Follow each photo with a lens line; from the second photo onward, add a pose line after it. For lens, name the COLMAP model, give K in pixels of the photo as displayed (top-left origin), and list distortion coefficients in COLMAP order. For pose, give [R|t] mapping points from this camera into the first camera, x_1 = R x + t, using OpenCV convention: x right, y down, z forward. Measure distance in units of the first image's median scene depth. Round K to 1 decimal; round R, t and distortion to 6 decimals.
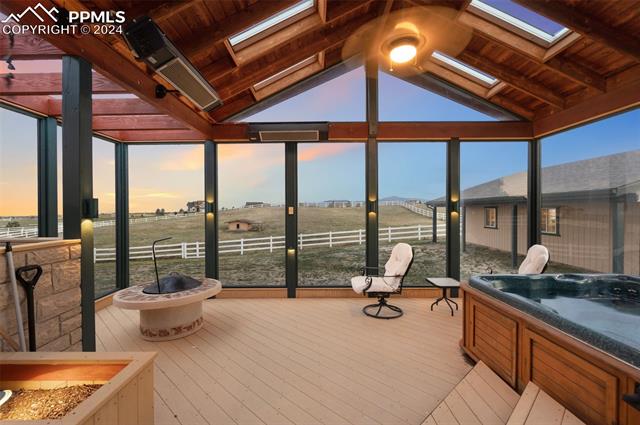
lens RADIAL K [[295.8, 0, 311.5], [0, 295.8, 215.3], [0, 0, 1]] dist [-0.002044, 0.000057]
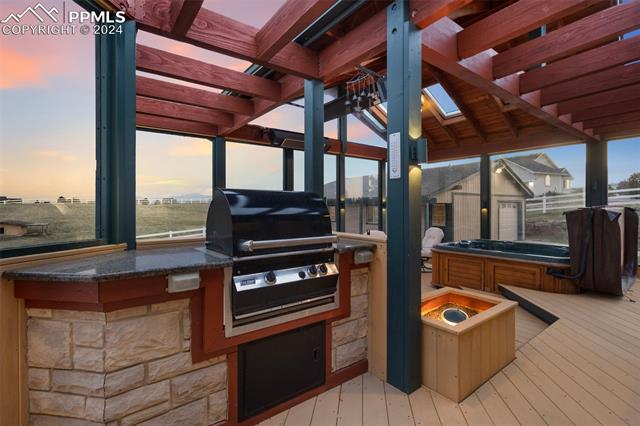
lens RADIAL K [[295.8, 0, 317.3], [0, 295.8, 208.2], [0, 0, 1]] dist [-0.002044, 0.000057]
pose [[0.799090, 0.000781, 0.601211, -0.718516], [0.008960, 0.999873, -0.013208, 0.003872], [-0.601145, 0.015941, 0.798981, 0.012642]]
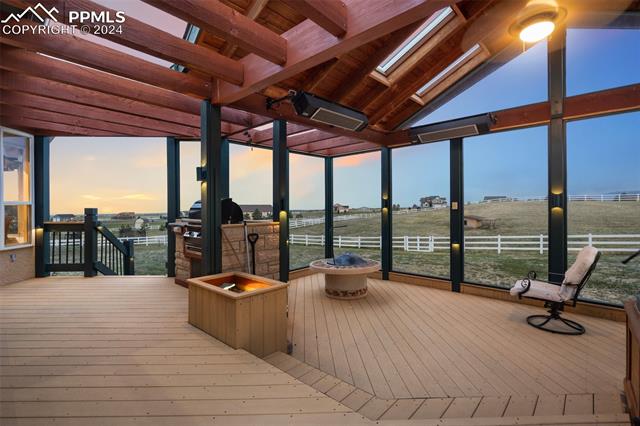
lens RADIAL K [[295.8, 0, 314.7], [0, 295.8, 210.7], [0, 0, 1]] dist [-0.002044, 0.000057]
pose [[0.738835, 0.009665, -0.673817, 0.276190], [-0.009558, 0.999947, 0.003862, 0.001987], [0.673819, 0.003587, 0.738888, -0.079234]]
